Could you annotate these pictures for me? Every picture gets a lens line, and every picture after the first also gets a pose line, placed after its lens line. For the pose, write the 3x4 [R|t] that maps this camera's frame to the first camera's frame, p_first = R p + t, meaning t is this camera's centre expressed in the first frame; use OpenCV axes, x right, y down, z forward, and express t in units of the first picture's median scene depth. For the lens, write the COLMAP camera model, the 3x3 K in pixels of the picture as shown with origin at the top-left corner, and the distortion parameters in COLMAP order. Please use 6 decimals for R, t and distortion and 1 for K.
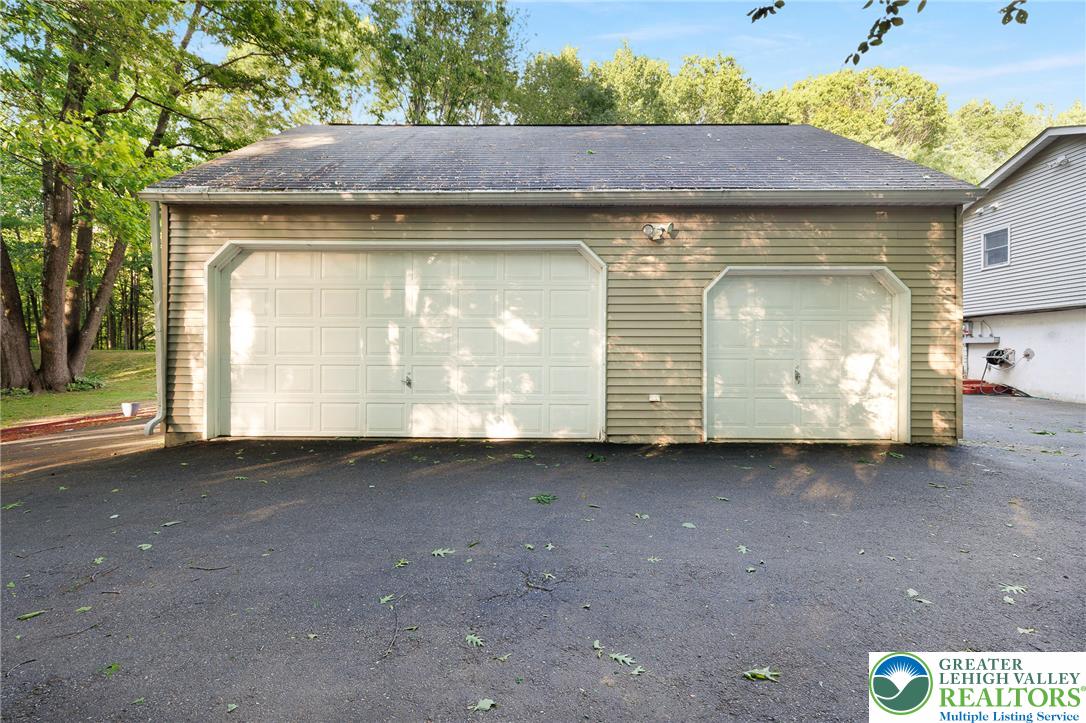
lens RADIAL K [[467.3, 0, 543.0], [0, 467.3, 361.5], [0, 0, 1]] dist [-0.000554, -0.000388]
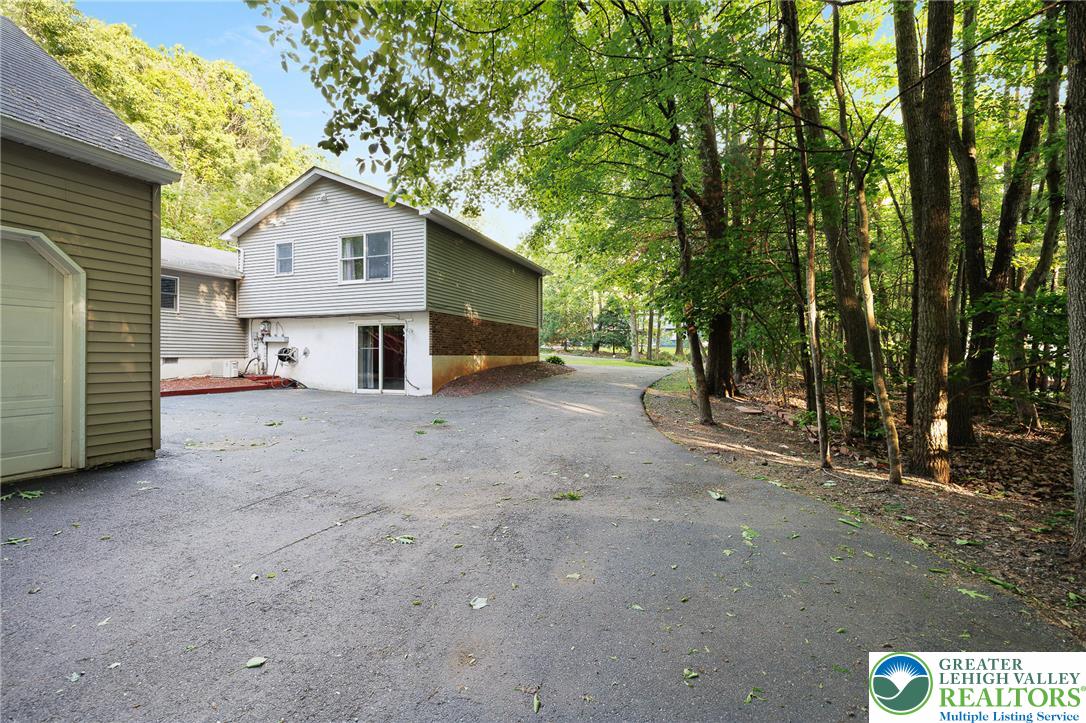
lens RADIAL K [[470.7, 0, 543.0], [0, 470.7, 361.5], [0, 0, 1]] dist [-0.000928, 0.000182]
pose [[0.363703, -0.011429, 0.931445, 0.340138], [0.002897, 0.999934, 0.011138, -0.009121], [-0.931510, -0.001352, 0.363712, -0.000454]]
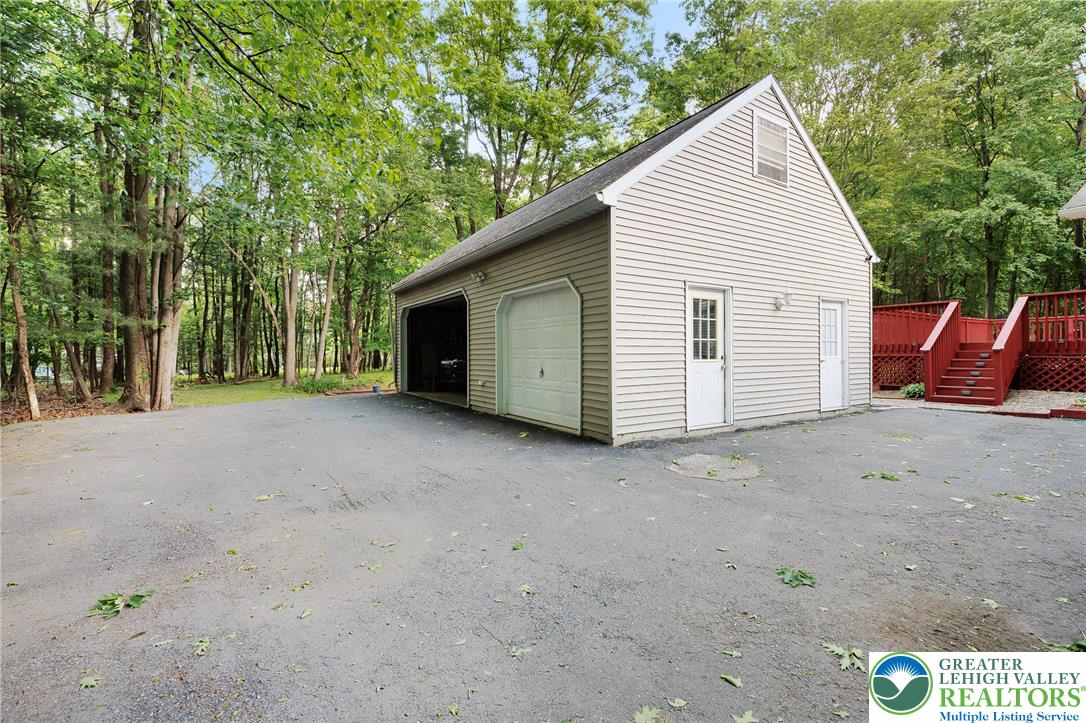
lens RADIAL K [[450.8, 0, 543.0], [0, 450.8, 361.5], [0, 0, 1]] dist [0.000325, 0.000088]
pose [[0.532810, 0.004070, -0.846225, 1.693876], [-0.000507, 0.999990, 0.004490, -0.002918], [0.846235, -0.001963, 0.532807, 0.370884]]
